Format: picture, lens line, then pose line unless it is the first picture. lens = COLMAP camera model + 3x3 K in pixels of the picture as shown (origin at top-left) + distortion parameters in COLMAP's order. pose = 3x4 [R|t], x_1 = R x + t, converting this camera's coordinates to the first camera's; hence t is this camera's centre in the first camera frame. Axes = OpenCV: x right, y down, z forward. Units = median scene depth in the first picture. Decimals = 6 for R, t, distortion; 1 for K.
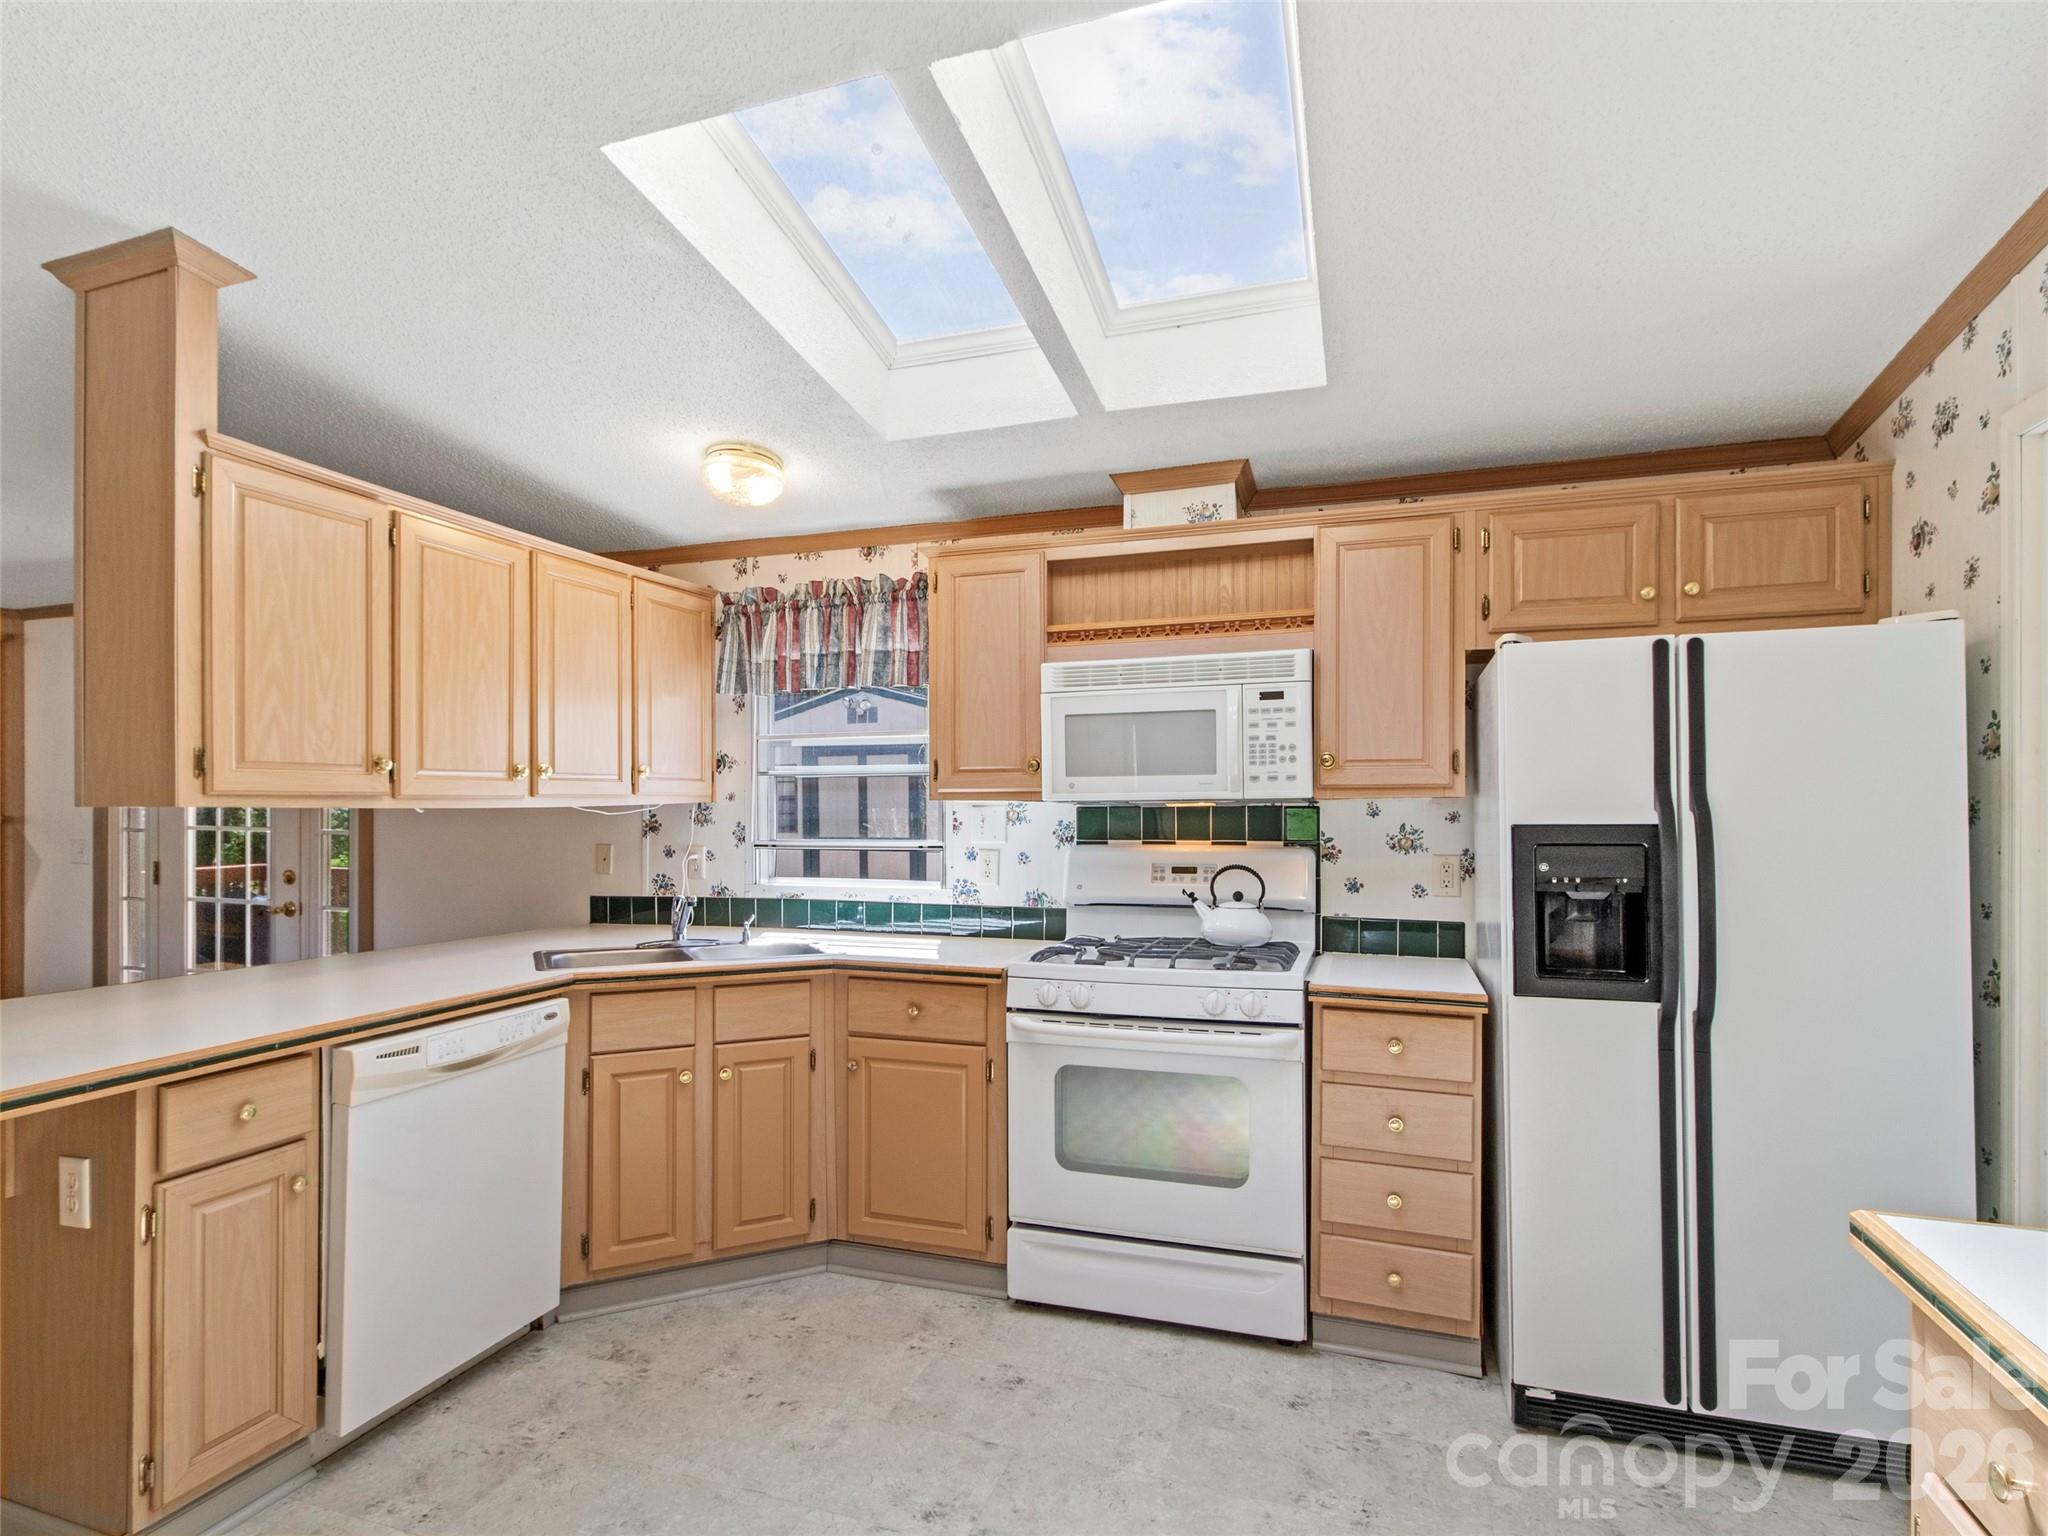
lens RADIAL K [[1059.6, 0, 1011.9], [0, 1059.6, 808.3], [0, 0, 1]] dist [0.001407, -0.000596]
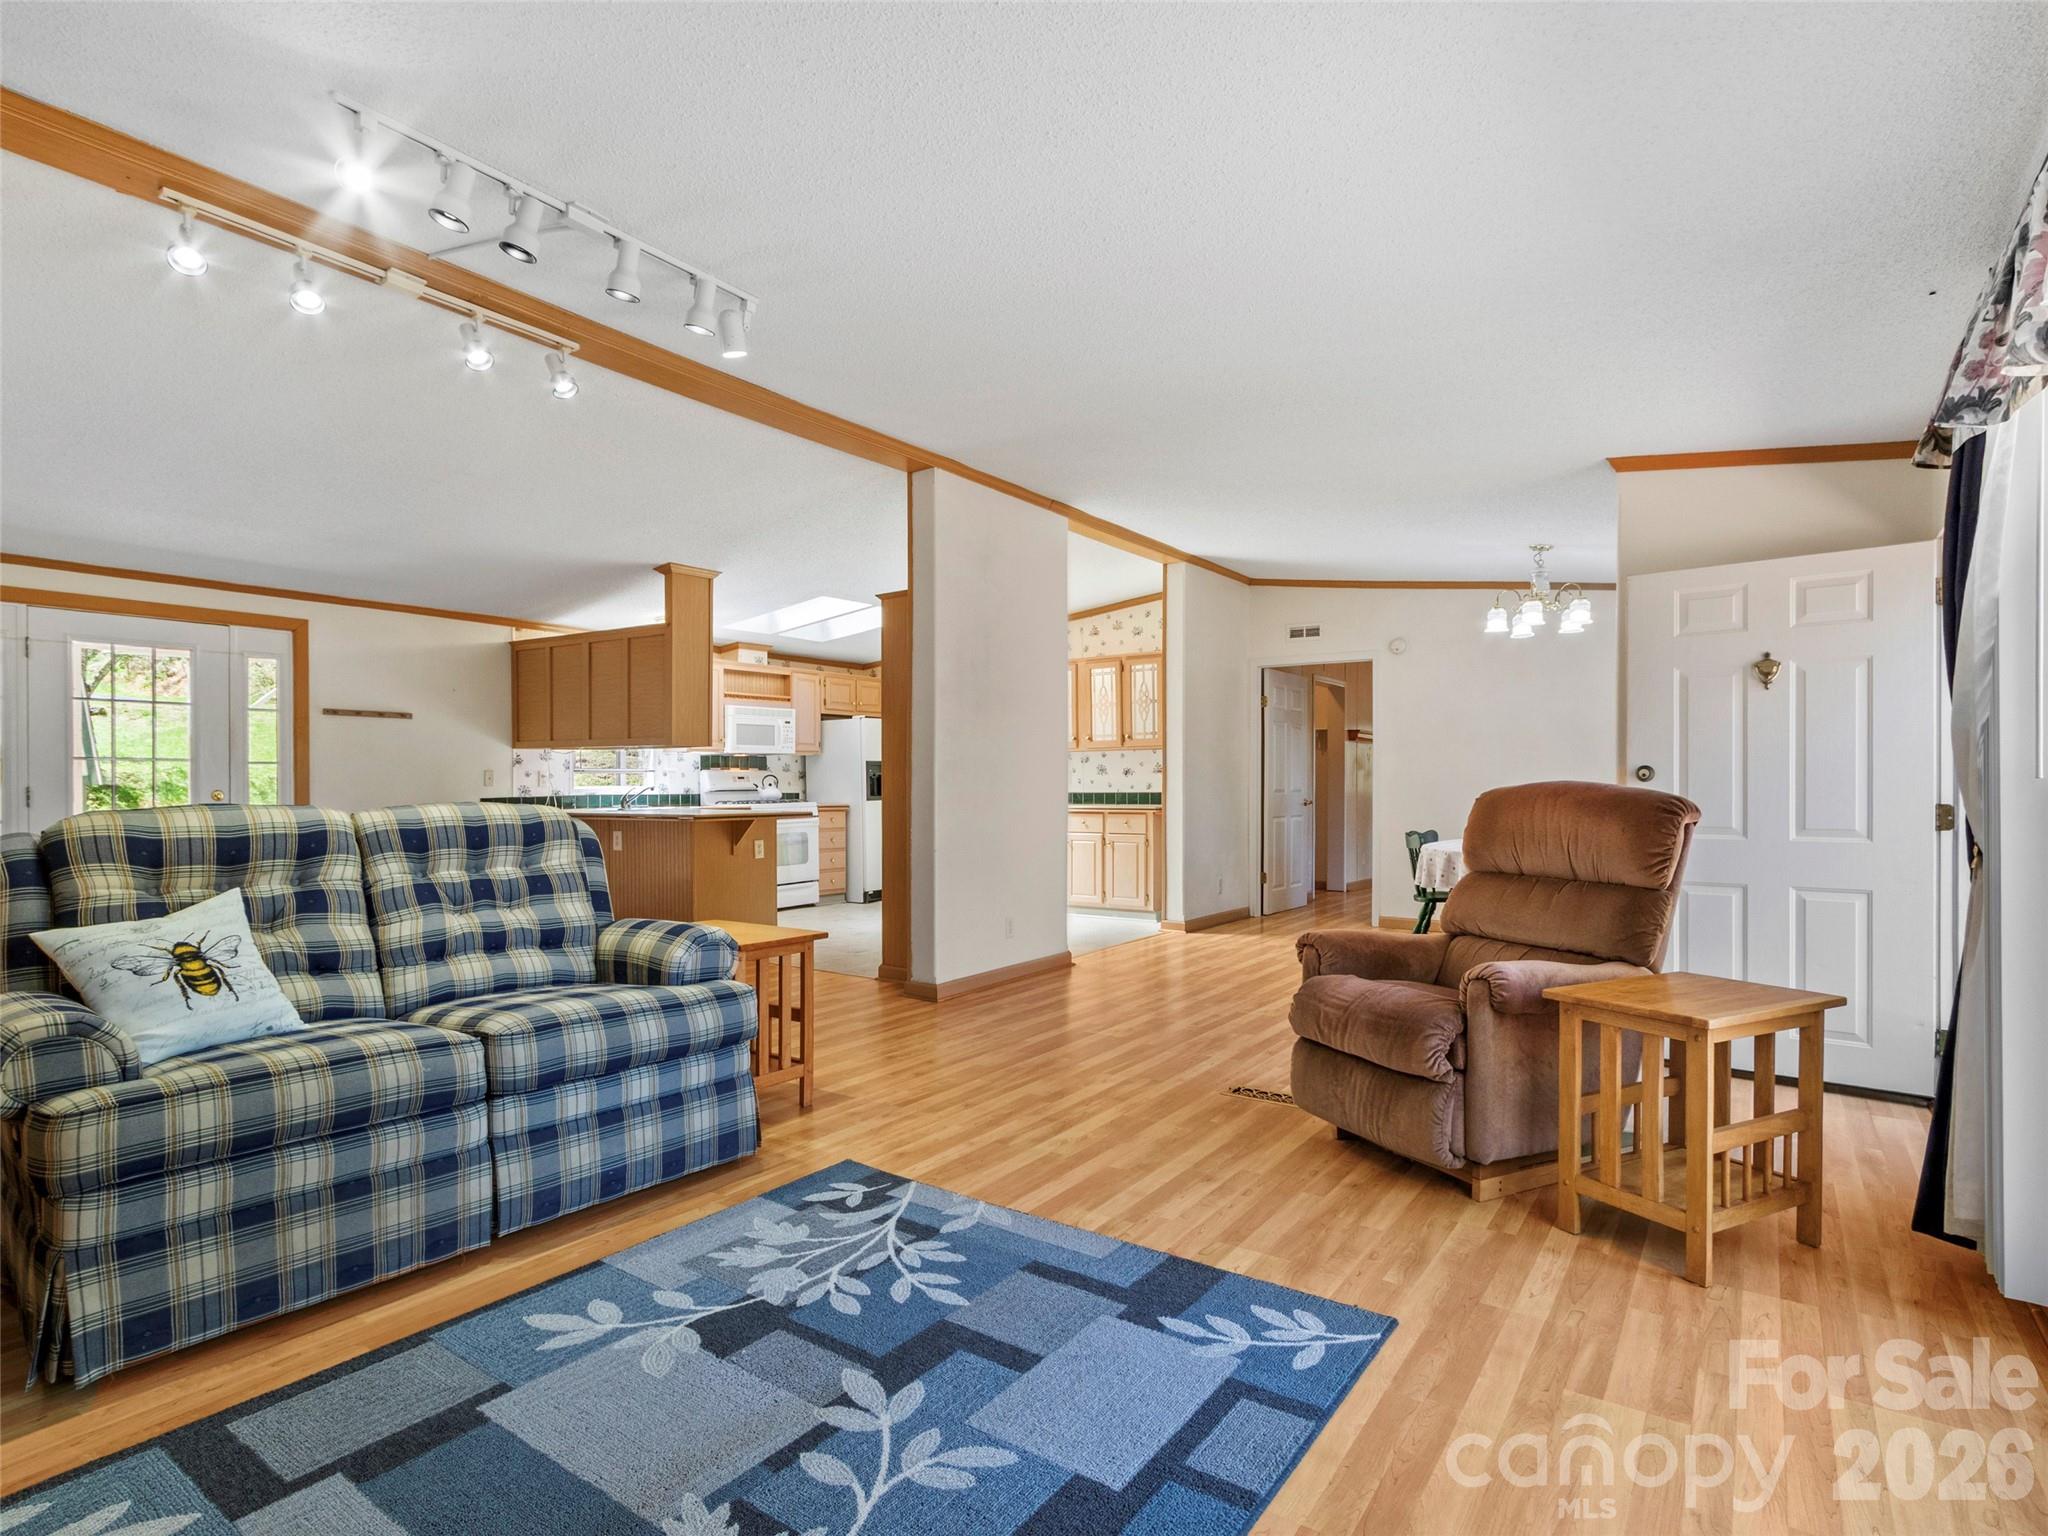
lens RADIAL K [[1059.6, 0, 1011.9], [0, 1059.6, 808.3], [0, 0, 1]] dist [0.001407, -0.000596]
pose [[0.266679, -0.023506, 0.963499, -2.591653], [0.004634, 0.999722, 0.023107, 0.082368], [-0.963774, -0.001698, 0.266714, -0.522762]]
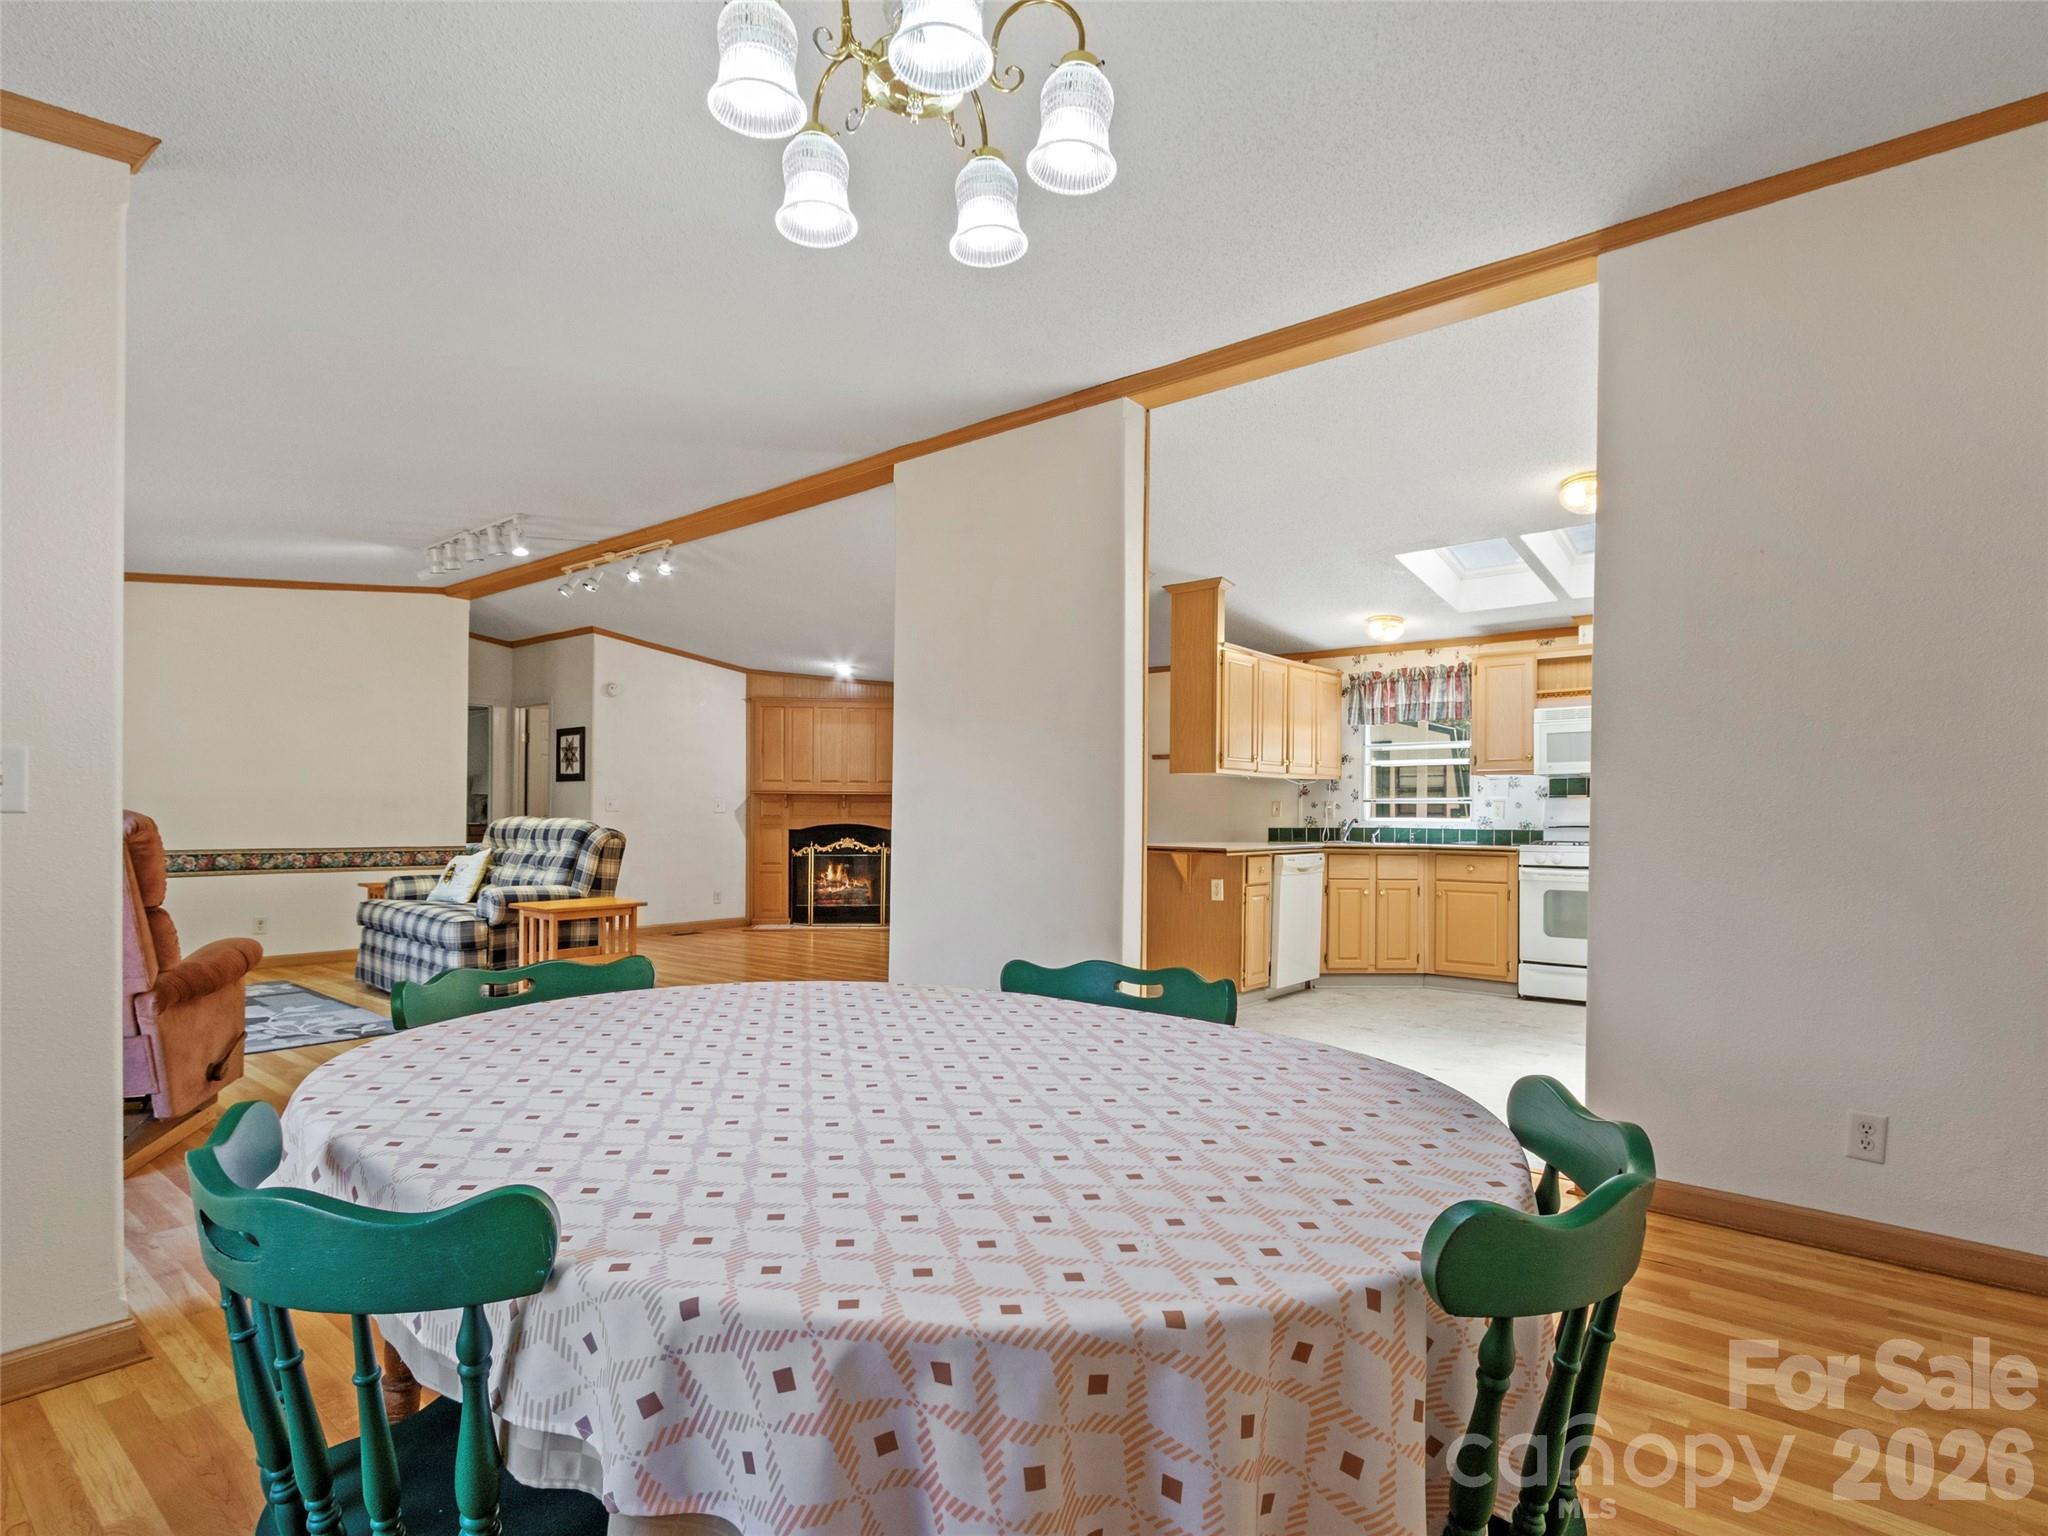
lens RADIAL K [[1066.7, 0, 995.9], [0, 1066.7, 815.8], [0, 0, 1]] dist [-0.000224, -0.000071]
pose [[0.932918, 0.008290, -0.359994, -0.209023], [-0.009037, 0.999959, -0.000391, 0.087592], [0.359976, 0.003618, 0.932954, -1.385435]]
